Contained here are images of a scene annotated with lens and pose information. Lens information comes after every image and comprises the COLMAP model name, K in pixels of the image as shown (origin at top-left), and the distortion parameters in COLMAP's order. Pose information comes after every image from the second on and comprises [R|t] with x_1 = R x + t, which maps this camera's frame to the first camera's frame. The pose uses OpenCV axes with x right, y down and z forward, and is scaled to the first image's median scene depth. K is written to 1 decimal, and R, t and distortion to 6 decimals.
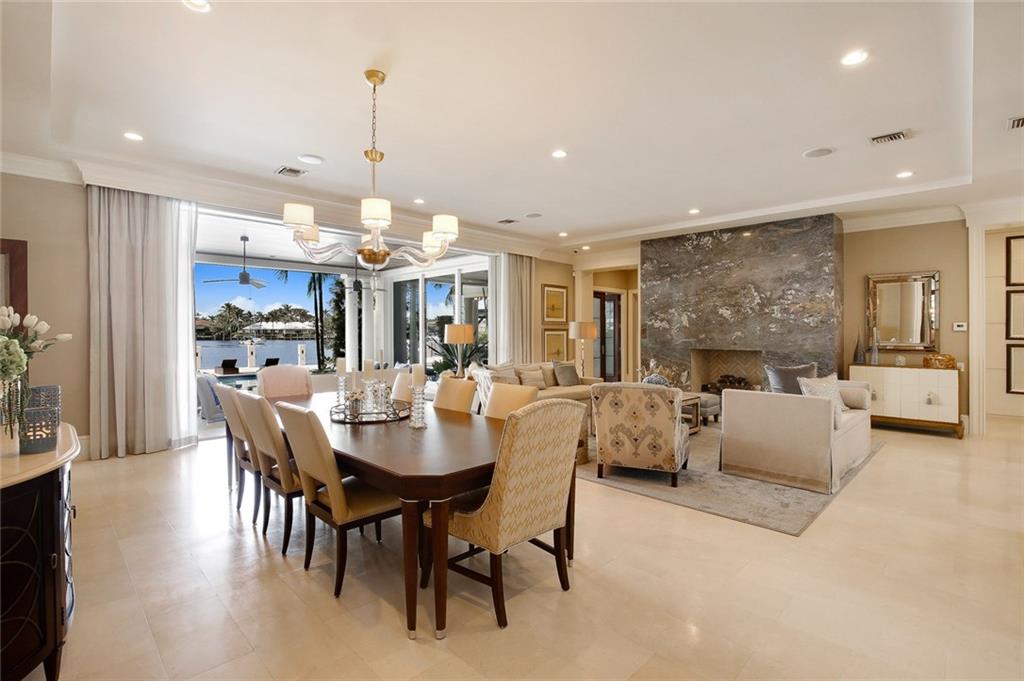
lens RADIAL K [[483.0, 0, 510.3], [0, 483.0, 333.2], [0, 0, 1]] dist [0.001107, -0.000023]
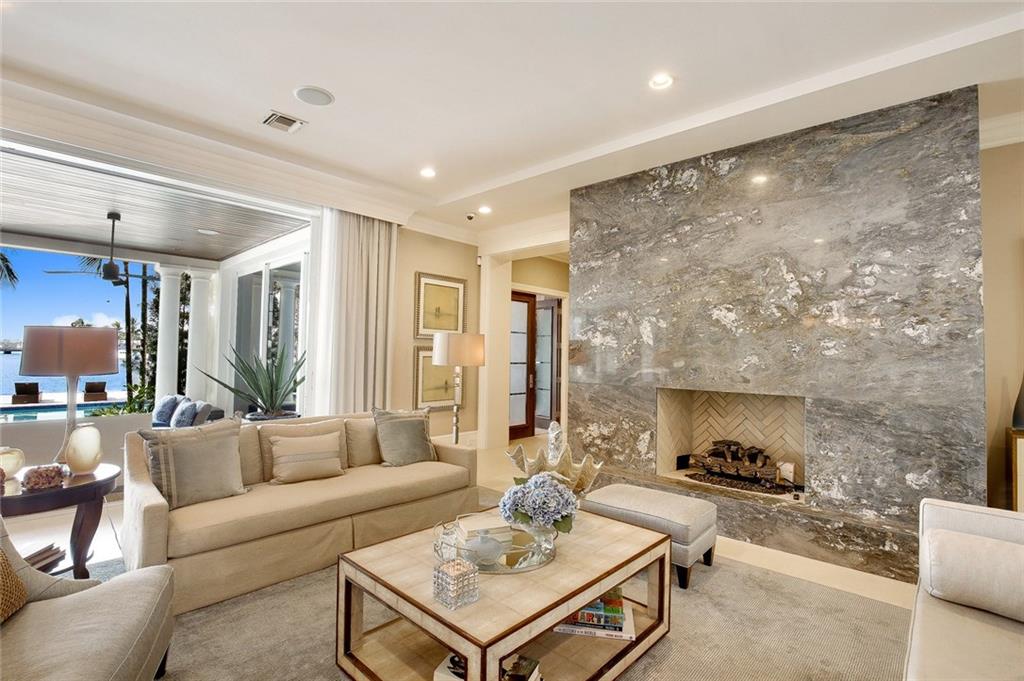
lens RADIAL K [[479.6, 0, 512.0], [0, 479.6, 340.5], [0, 0, 1]] dist [-0.002428, -0.000034]
pose [[0.999117, 0.015351, 0.039103, 0.203299], [-0.014108, 0.999393, -0.031861, 0.000266], [-0.039568, 0.031282, 0.998727, 0.506320]]
